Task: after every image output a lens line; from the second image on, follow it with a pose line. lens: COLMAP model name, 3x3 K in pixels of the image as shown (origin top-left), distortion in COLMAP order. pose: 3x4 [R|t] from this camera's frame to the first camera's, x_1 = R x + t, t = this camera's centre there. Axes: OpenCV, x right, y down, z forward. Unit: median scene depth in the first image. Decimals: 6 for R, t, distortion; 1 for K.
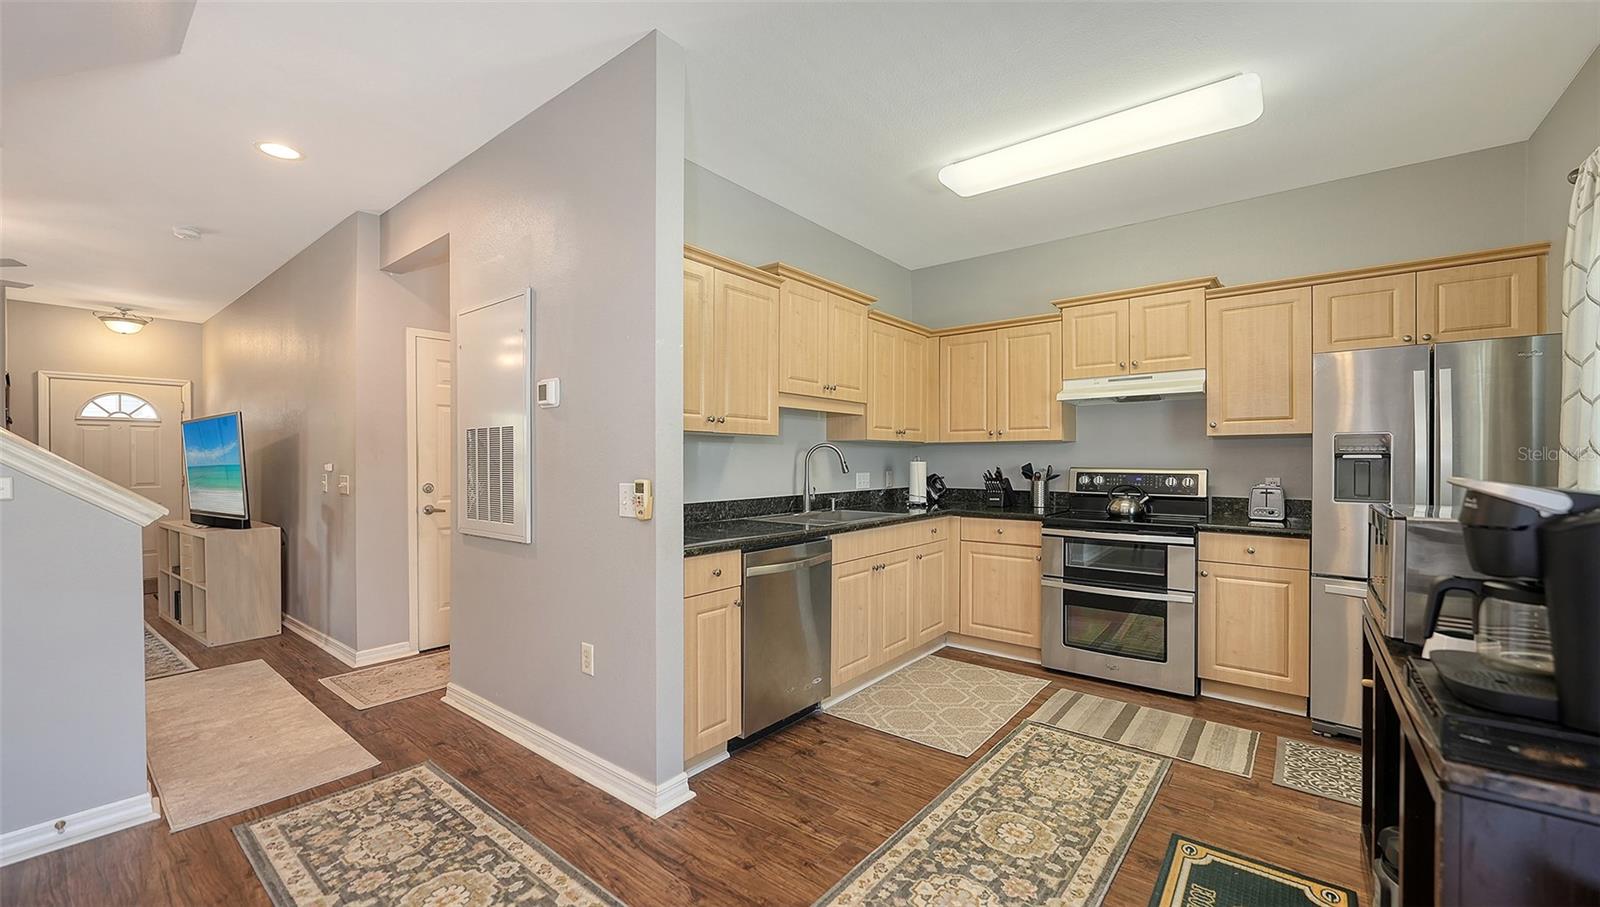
lens RADIAL K [[627.8, 0, 800.5], [0, 627.8, 464.1], [0, 0, 1]] dist [-0.001390, 0.000405]
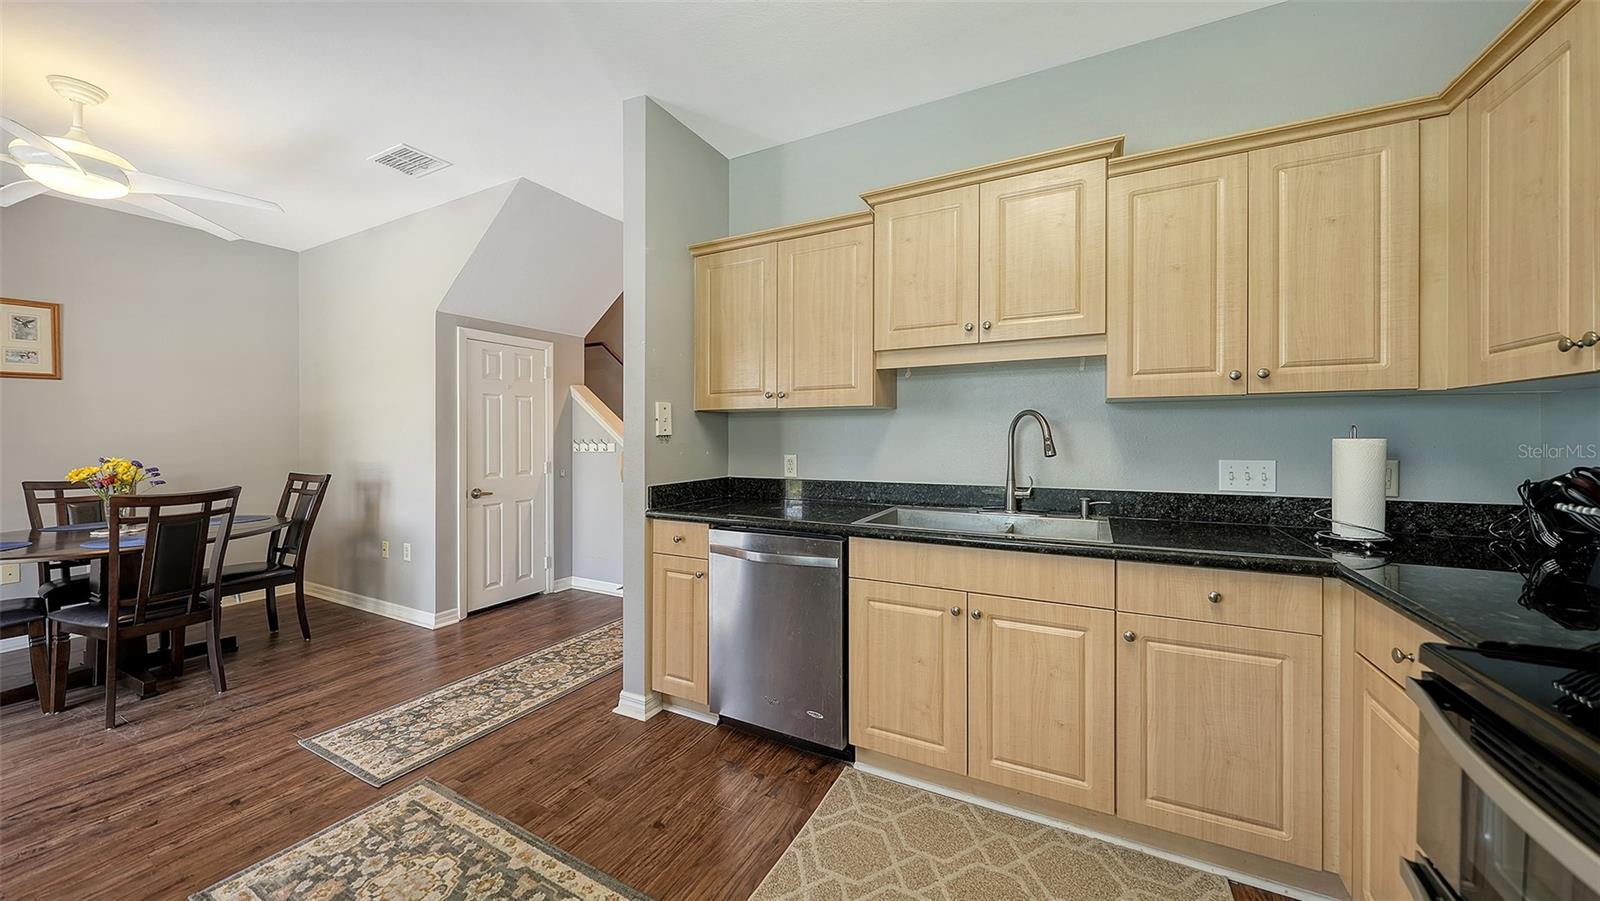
lens RADIAL K [[562.9, 0, 791.5], [0, 562.9, 435.4], [0, 0, 1]] dist [0.000012, -0.000100]
pose [[0.180251, -0.000475, -0.983620, 0.680874], [-0.003611, 0.999993, -0.001145, -0.006483], [0.983614, 0.003758, 0.180248, 0.794631]]
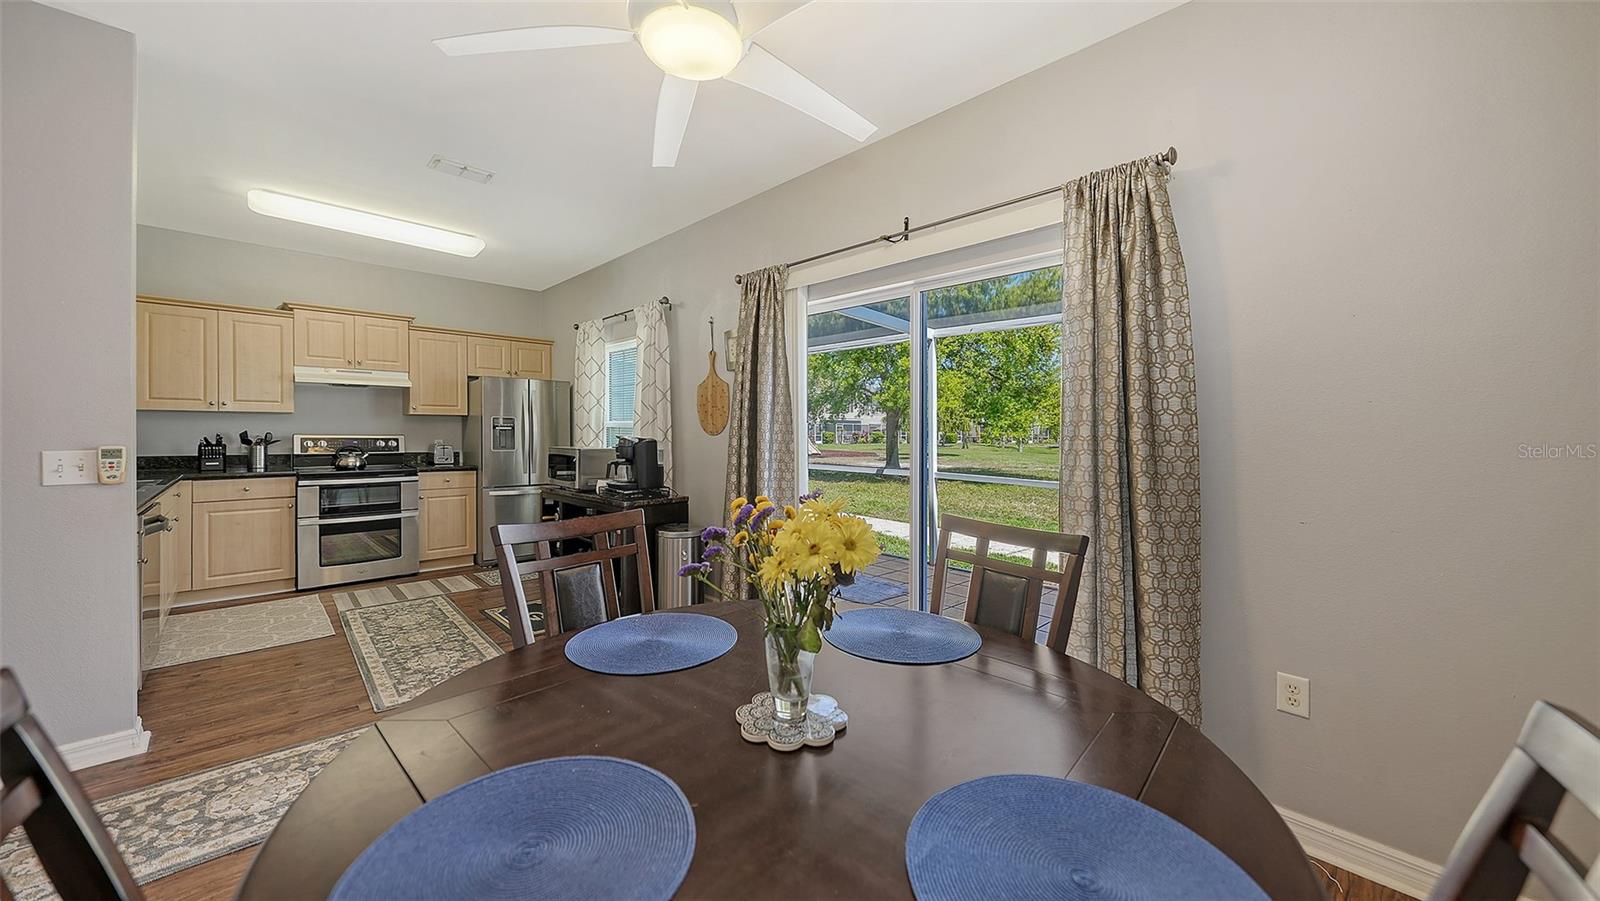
lens RADIAL K [[559.7, 0, 791.3], [0, 559.7, 446.1], [0, 0, 1]] dist [-0.001504, -0.000349]
pose [[0.125958, -0.019892, 0.991836, -0.719324], [-0.000730, 0.999797, 0.020144, 0.007693], [-0.992035, -0.003261, 0.125918, -0.163777]]
